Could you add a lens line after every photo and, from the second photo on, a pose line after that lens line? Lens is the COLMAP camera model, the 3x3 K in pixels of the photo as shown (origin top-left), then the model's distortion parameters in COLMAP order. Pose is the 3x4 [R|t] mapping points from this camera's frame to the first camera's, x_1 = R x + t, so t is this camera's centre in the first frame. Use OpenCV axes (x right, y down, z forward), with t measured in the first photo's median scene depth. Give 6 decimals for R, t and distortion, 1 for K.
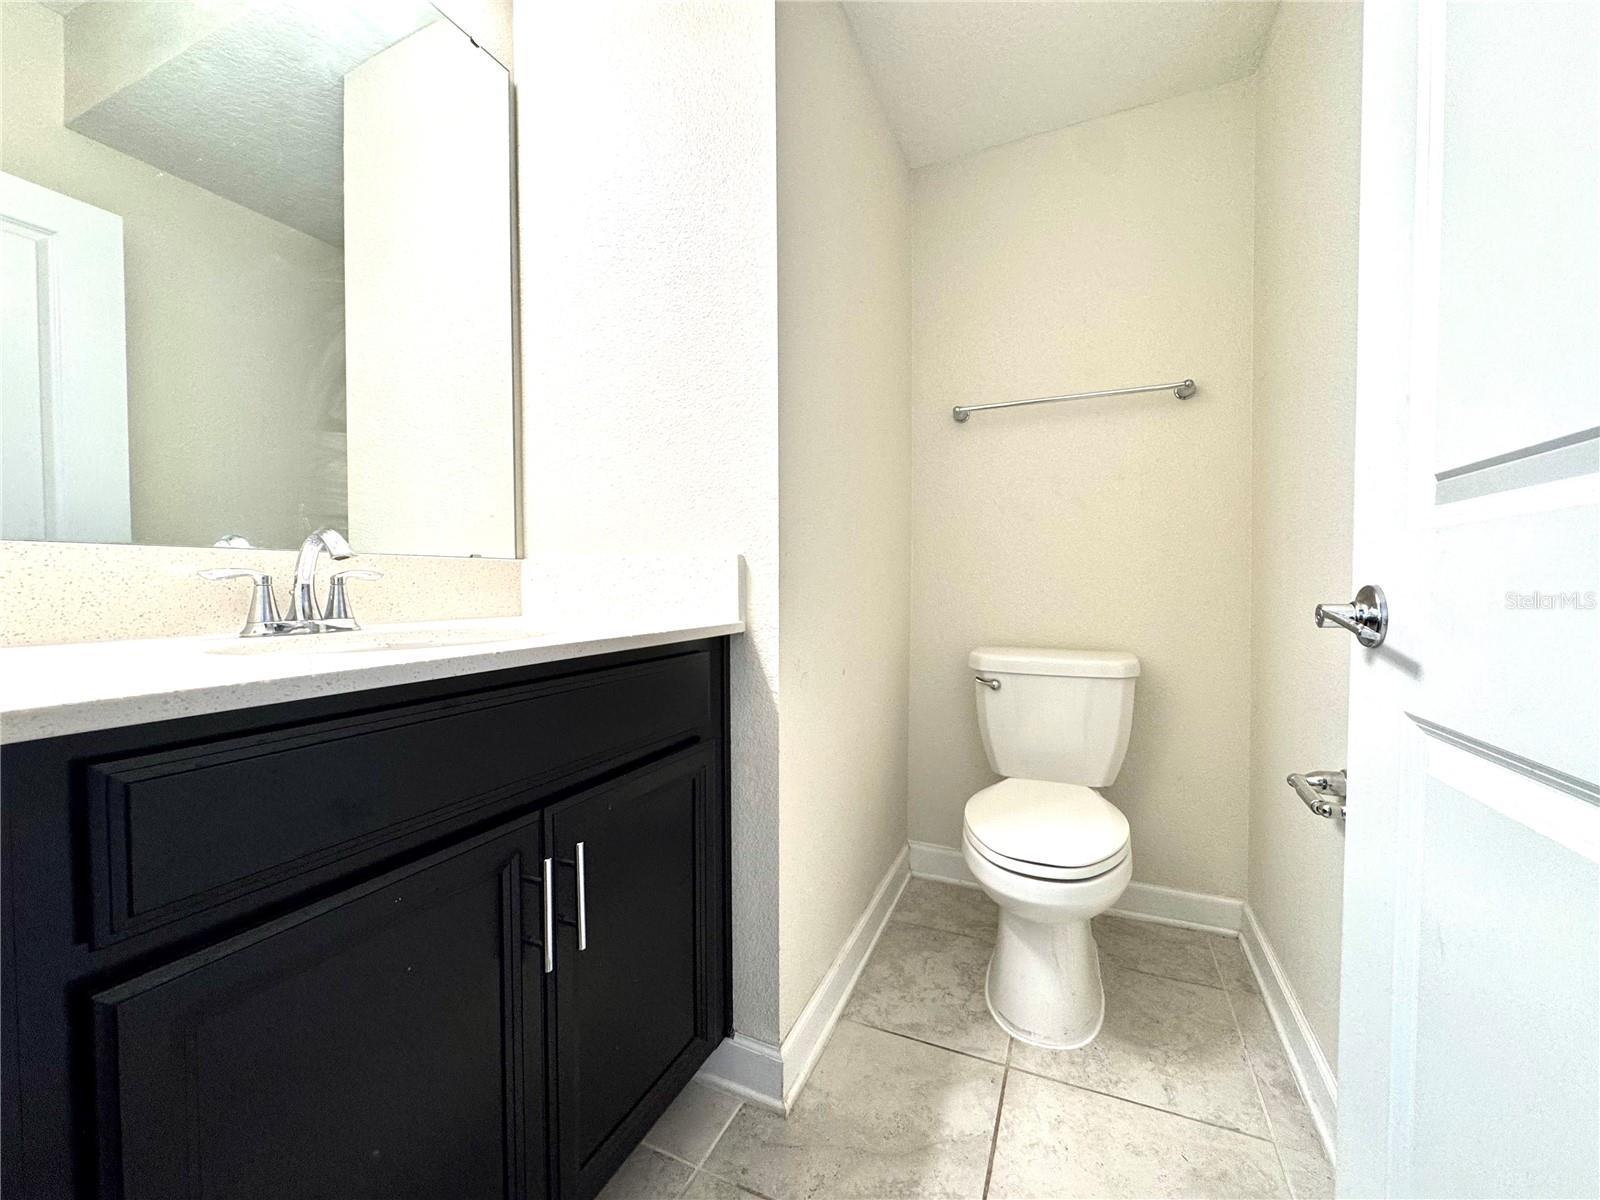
lens RADIAL K [[643.9, 0, 800.0], [0, 643.9, 600.0], [0, 0, 1]] dist [0.000610, -0.000288]
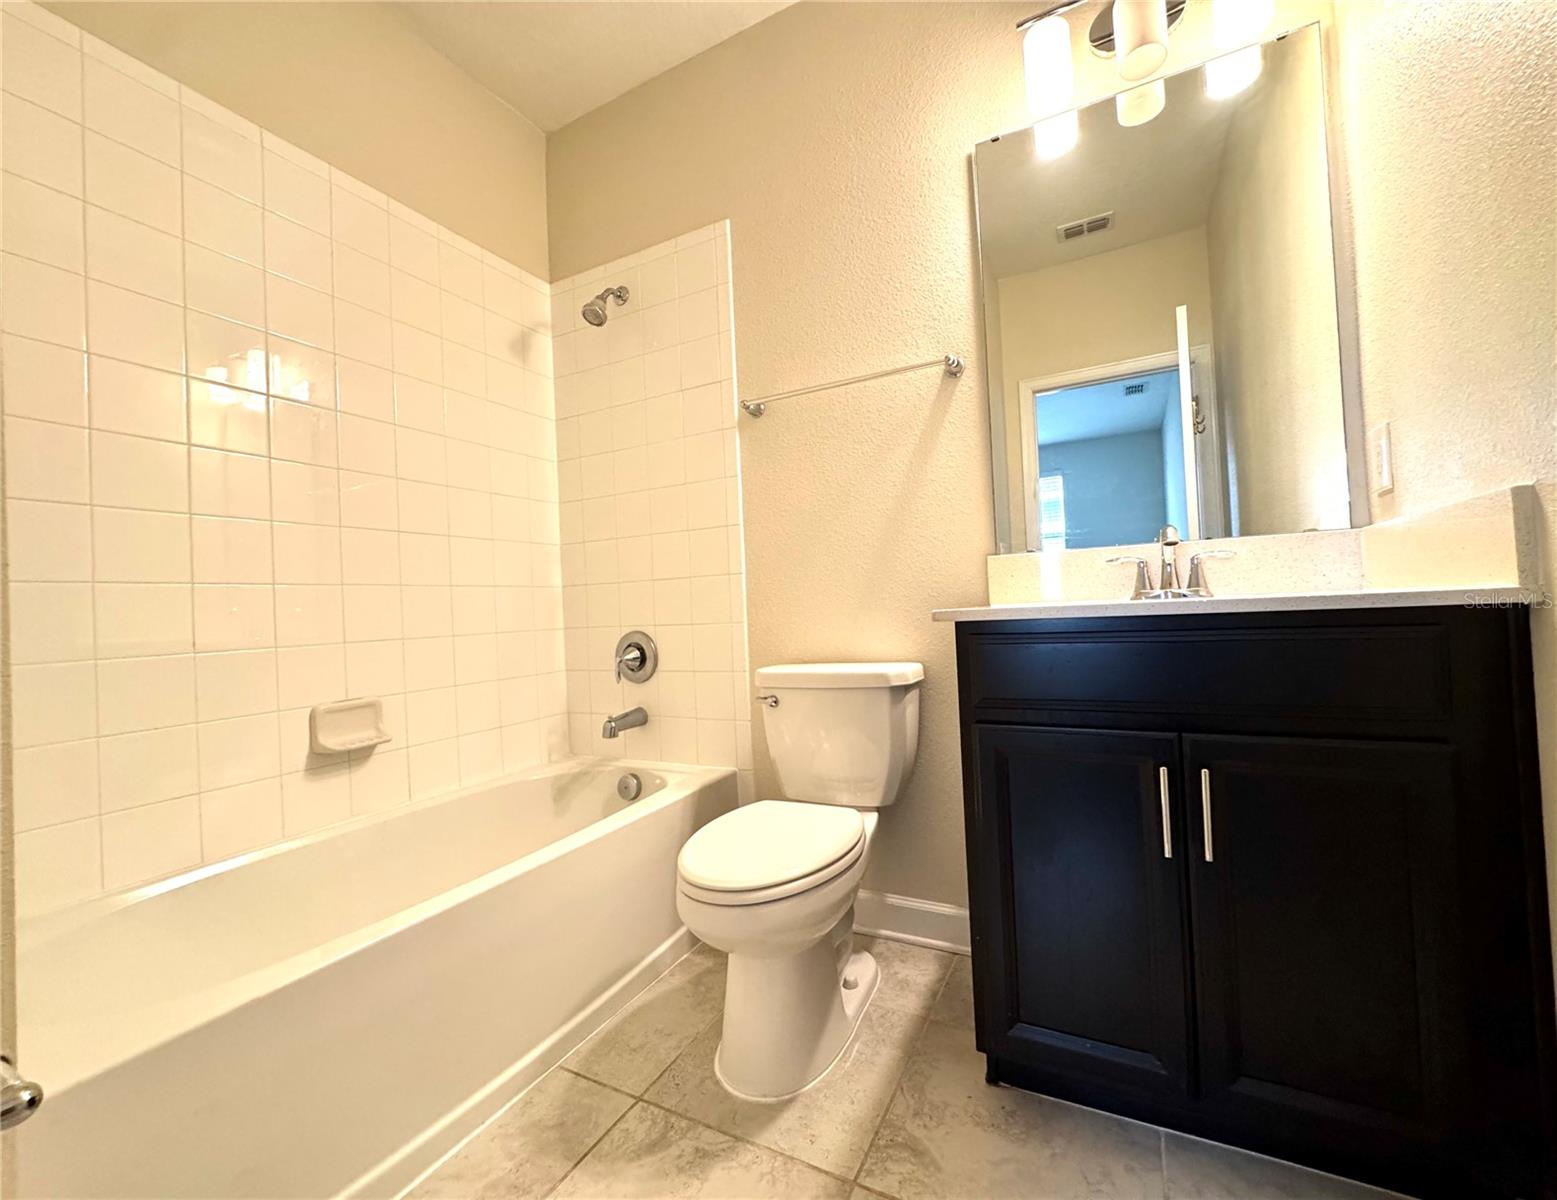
lens RADIAL K [[648.0, 0, 778.5], [0, 648.0, 600.0], [0, 0, 1]] dist [-0.000396, -0.000015]
pose [[-0.057150, -0.006429, -0.998345, 0.724947], [0.008429, 0.999941, -0.006921, 0.056929], [0.998330, -0.008811, -0.057092, 0.239607]]
